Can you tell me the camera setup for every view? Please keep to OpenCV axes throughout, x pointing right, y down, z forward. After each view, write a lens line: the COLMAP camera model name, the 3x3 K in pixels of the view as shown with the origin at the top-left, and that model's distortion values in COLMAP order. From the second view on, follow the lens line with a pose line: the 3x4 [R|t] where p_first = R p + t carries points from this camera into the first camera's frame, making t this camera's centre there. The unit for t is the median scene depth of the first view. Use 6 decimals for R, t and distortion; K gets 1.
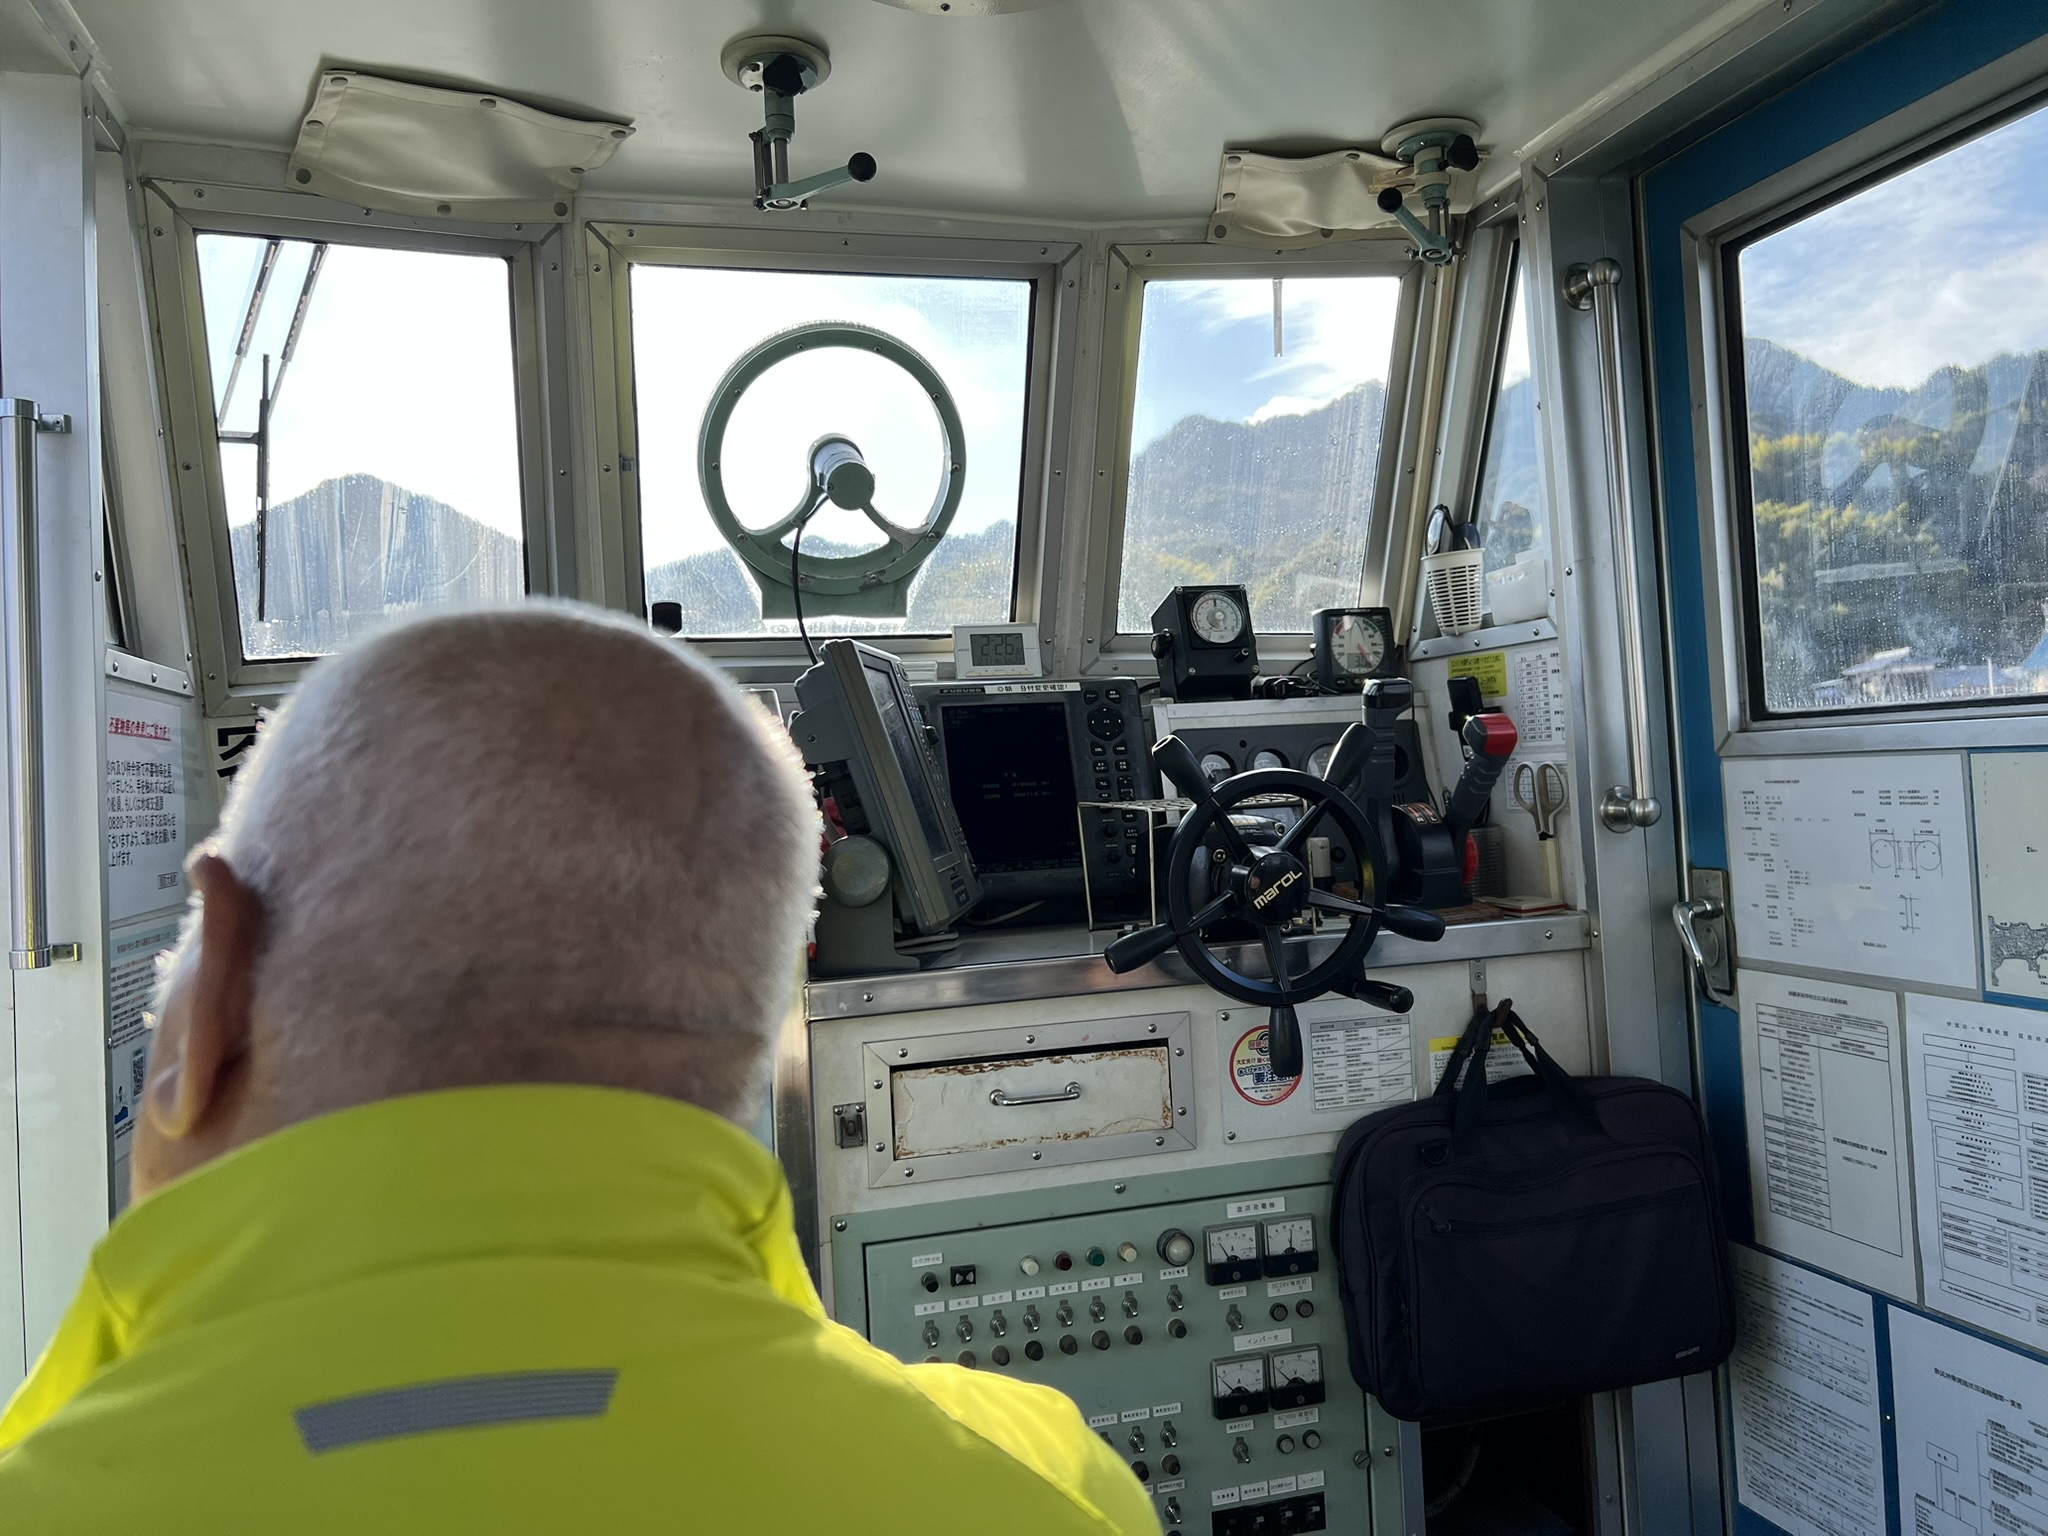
lens RADIAL K [[1548.2, 0, 1030.5], [0, 1548.2, 768.0], [0, 0, 1]] dist [0.079940, -0.093690]
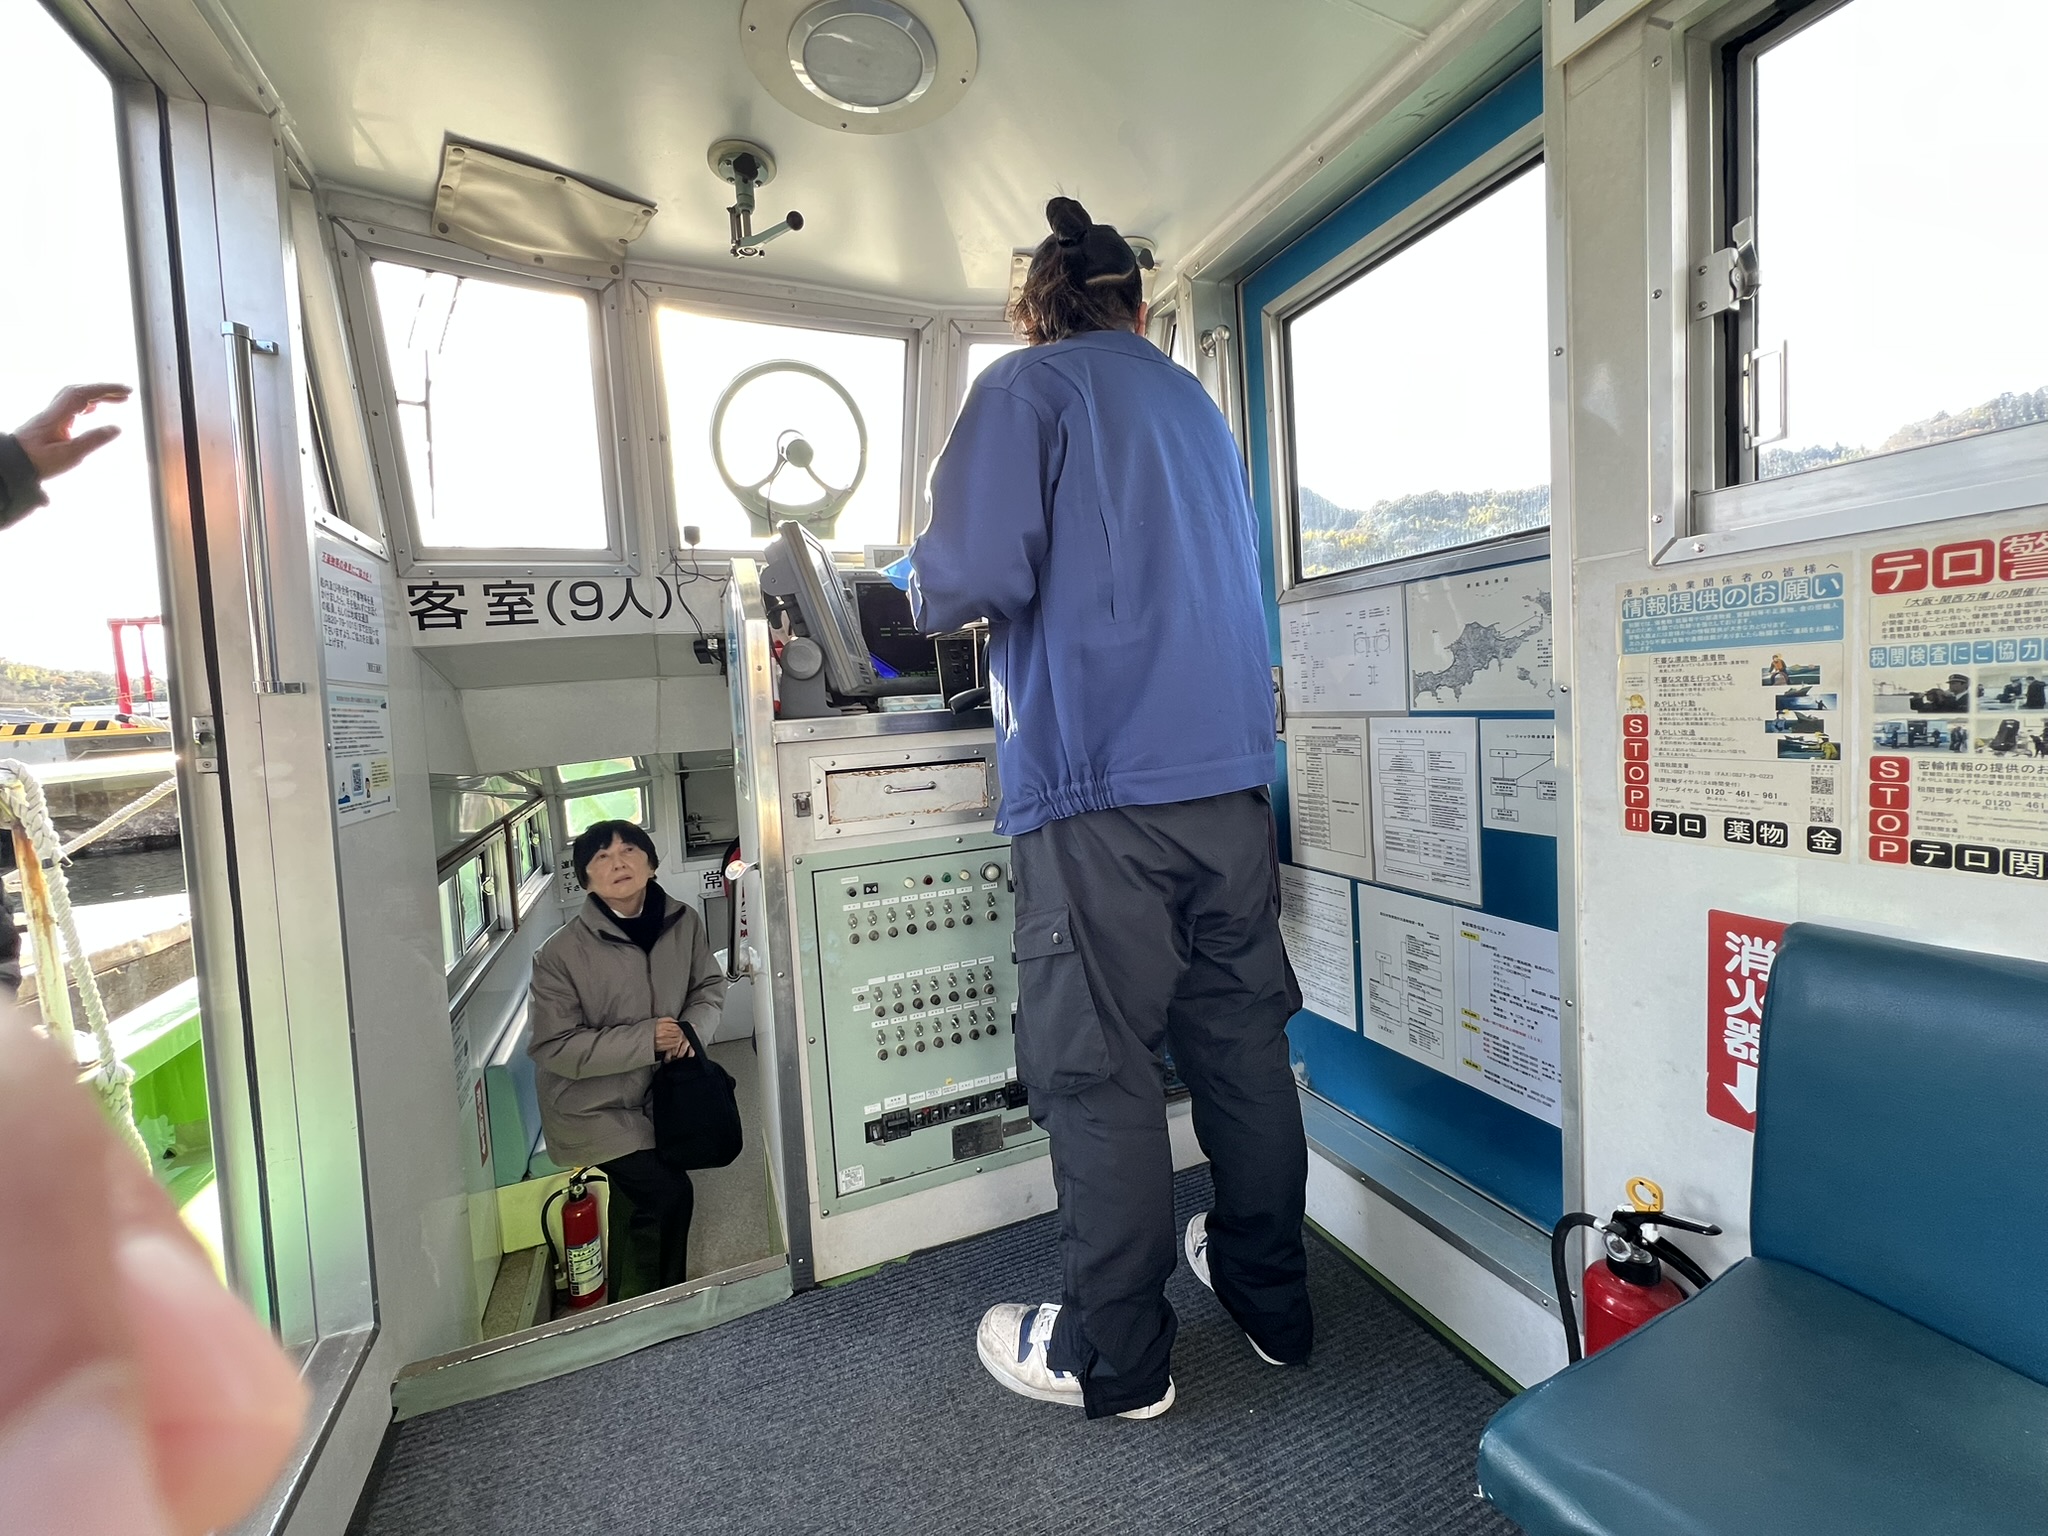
lens RADIAL K [[824.0, 0, 1028.7], [0, 824.0, 753.9], [0, 0, 1]] dist [-0.001046, 0.000213]
pose [[0.991764, -0.014073, 0.127305, 0.017389], [0.006331, 0.998117, 0.061009, 0.114376], [-0.127924, -0.059701, 0.989985, 0.058758]]
